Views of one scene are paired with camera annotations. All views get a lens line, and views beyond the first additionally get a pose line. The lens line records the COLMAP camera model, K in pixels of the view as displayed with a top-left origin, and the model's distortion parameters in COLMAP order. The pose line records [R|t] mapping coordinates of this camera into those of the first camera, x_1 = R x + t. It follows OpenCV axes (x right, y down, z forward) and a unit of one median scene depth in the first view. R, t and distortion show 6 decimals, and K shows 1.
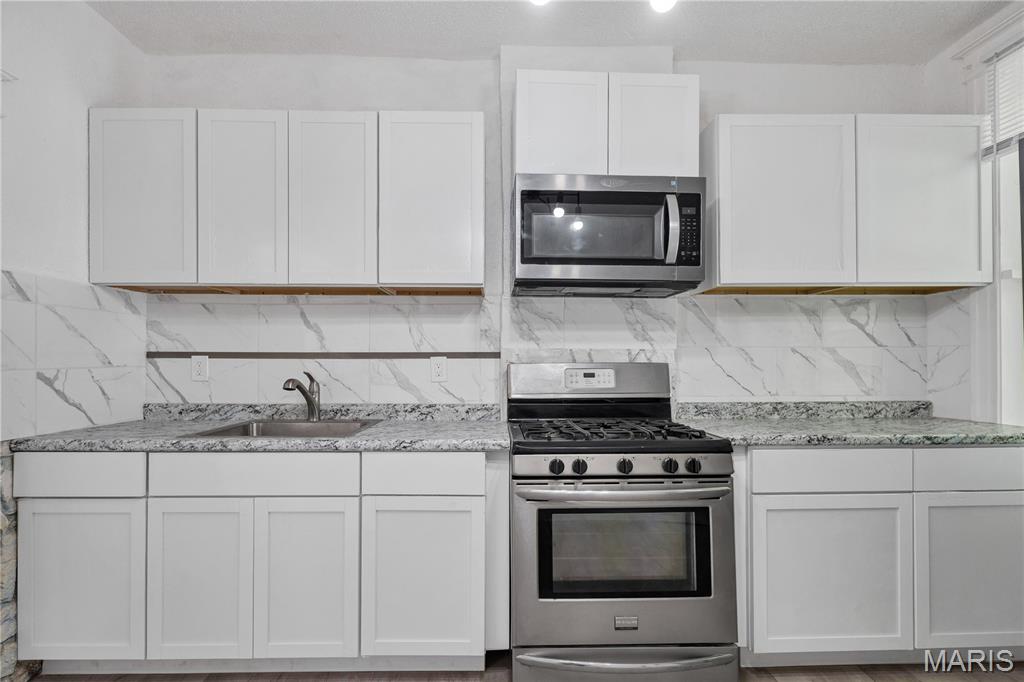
lens RADIAL K [[459.5, 0, 511.6], [0, 459.5, 354.2], [0, 0, 1]] dist [0.002925, 0.000497]
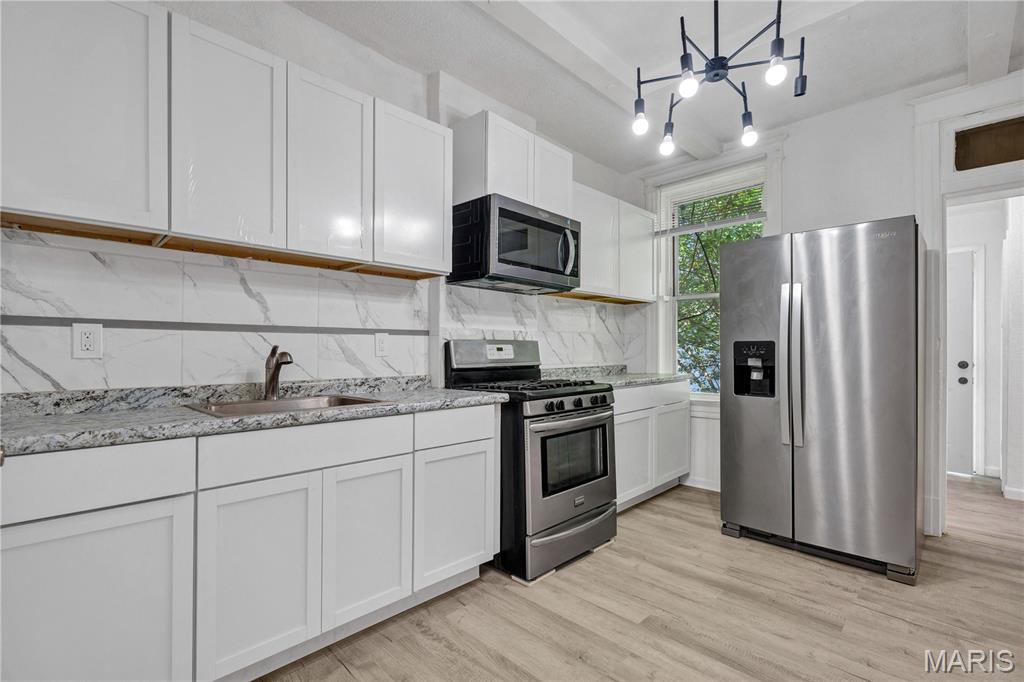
lens RADIAL K [[453.5, 0, 515.3], [0, 453.5, 349.8], [0, 0, 1]] dist [0.002089, 0.000977]
pose [[0.725666, -0.002301, 0.688043, -0.683262], [-0.004978, 0.999951, 0.008593, 0.034604], [-0.688029, -0.009661, 0.725619, 0.016683]]
